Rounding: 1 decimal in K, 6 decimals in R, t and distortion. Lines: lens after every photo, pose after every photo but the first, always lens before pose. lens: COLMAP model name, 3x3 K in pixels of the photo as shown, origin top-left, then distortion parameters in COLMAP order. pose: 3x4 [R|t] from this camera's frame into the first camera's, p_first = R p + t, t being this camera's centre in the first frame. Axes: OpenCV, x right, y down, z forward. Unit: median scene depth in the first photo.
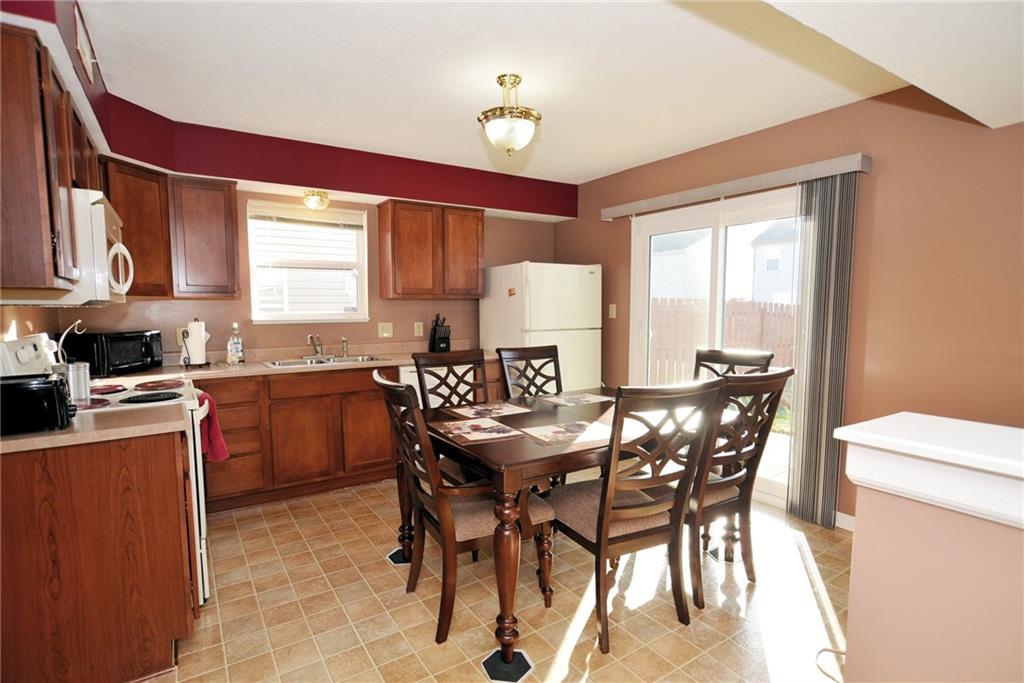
lens RADIAL K [[508.9, 0, 508.6], [0, 508.9, 349.3], [0, 0, 1]] dist [-0.003910, 0.000716]
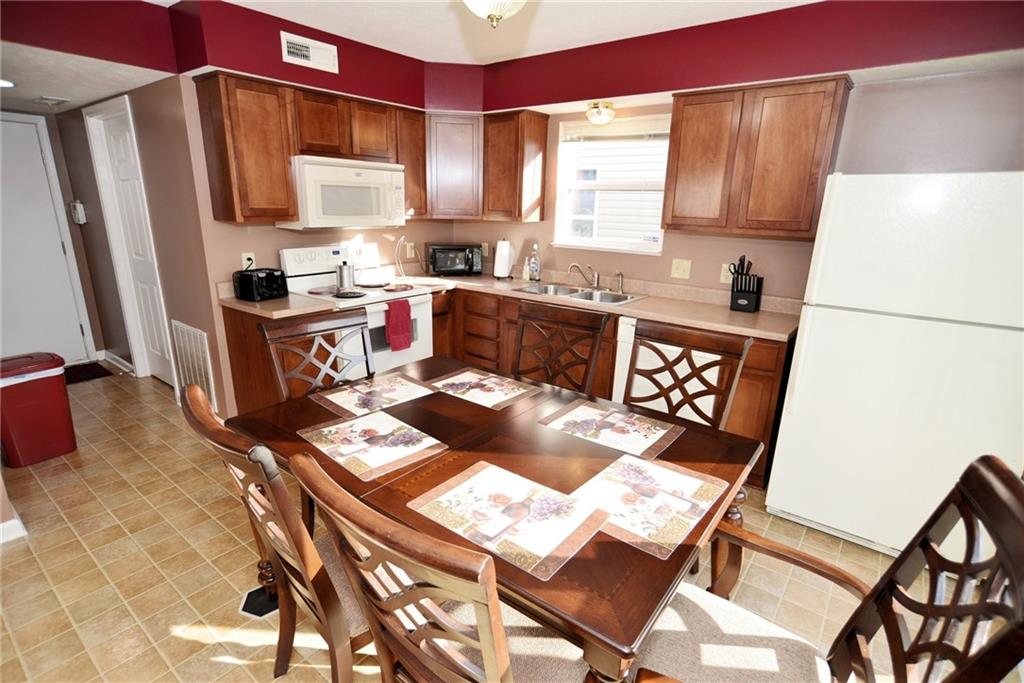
lens RADIAL K [[508.9, 0, 508.6], [0, 508.9, 349.3], [0, 0, 1]] dist [-0.003910, 0.000716]
pose [[0.328327, 0.274408, -0.903826, 0.475696], [-0.106152, 0.961529, 0.253366, -0.100831], [0.938580, 0.012756, 0.344825, 0.534785]]
